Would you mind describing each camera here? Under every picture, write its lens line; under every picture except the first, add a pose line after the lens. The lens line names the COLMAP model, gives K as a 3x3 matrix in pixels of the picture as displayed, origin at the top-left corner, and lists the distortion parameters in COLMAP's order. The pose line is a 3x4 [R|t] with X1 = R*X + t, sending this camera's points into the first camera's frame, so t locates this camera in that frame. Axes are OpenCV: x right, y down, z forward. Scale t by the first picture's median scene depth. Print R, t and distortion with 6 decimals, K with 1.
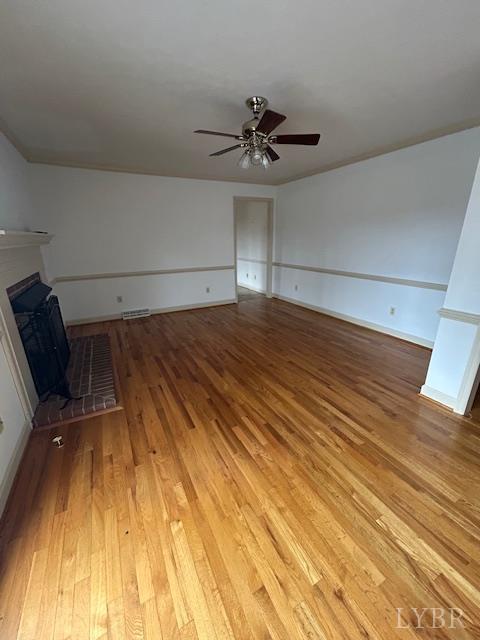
lens RADIAL K [[259.0, 0, 241.0], [0, 259.0, 322.0], [0, 0, 1]] dist [-0.002173, 0.000604]
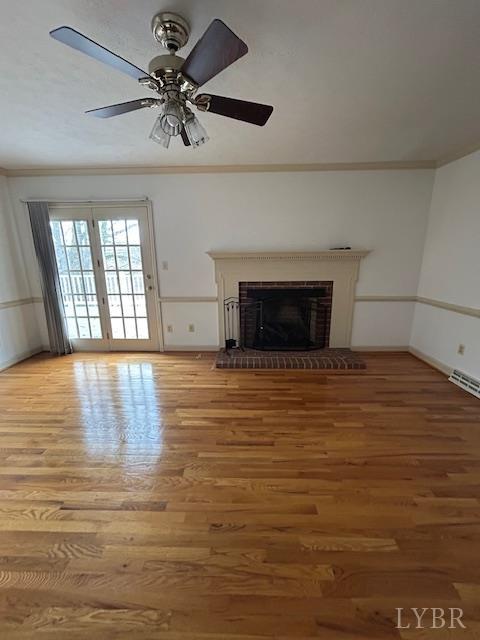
lens RADIAL K [[259.0, 0, 241.0], [0, 259.0, 322.0], [0, 0, 1]] dist [-0.002173, 0.000604]
pose [[-0.503729, 0.220036, -0.835369, 0.445343], [-0.257297, 0.884913, 0.388237, -0.376494], [0.824654, 0.410504, -0.389142, 1.177021]]
